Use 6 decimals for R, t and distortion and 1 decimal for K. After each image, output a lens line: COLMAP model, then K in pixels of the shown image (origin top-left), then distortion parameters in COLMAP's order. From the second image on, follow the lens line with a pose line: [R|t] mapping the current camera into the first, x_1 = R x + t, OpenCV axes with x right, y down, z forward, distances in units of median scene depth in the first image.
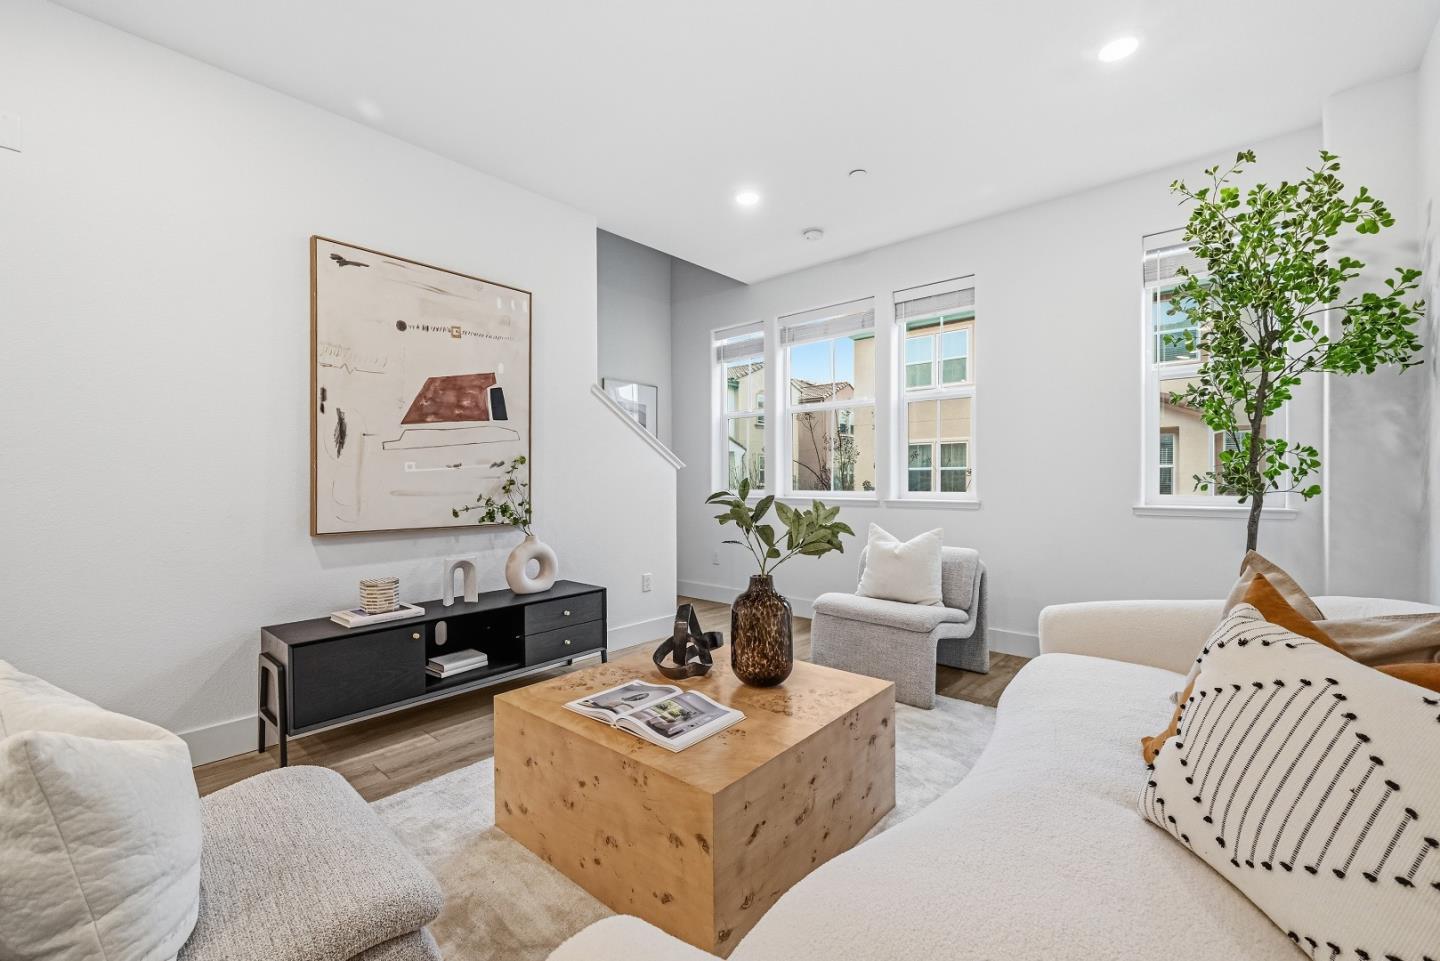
lens RADIAL K [[589.6, 0, 716.4], [0, 589.6, 481.3], [0, 0, 1]] dist [0.000065, -0.000268]
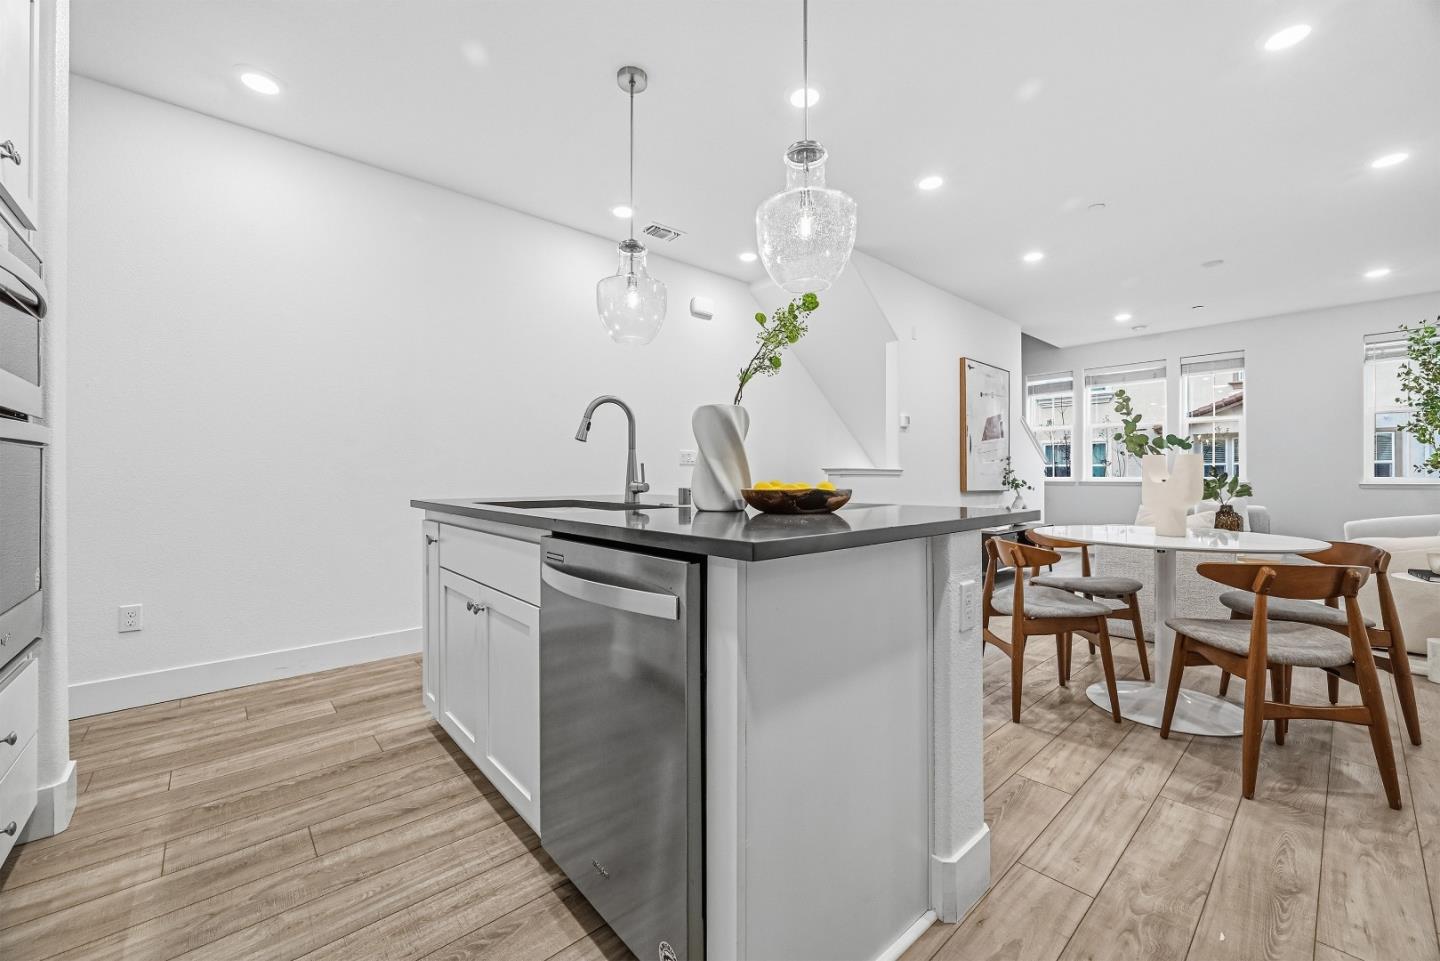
lens RADIAL K [[564.9, 0, 724.6], [0, 564.9, 478.3], [0, 0, 1]] dist [-0.002346, -0.000229]
pose [[0.994128, 0.001071, -0.108208, -1.347624], [-0.001196, 0.999999, -0.001089, 0.039997], [0.108206, 0.001212, 0.994128, -1.203016]]
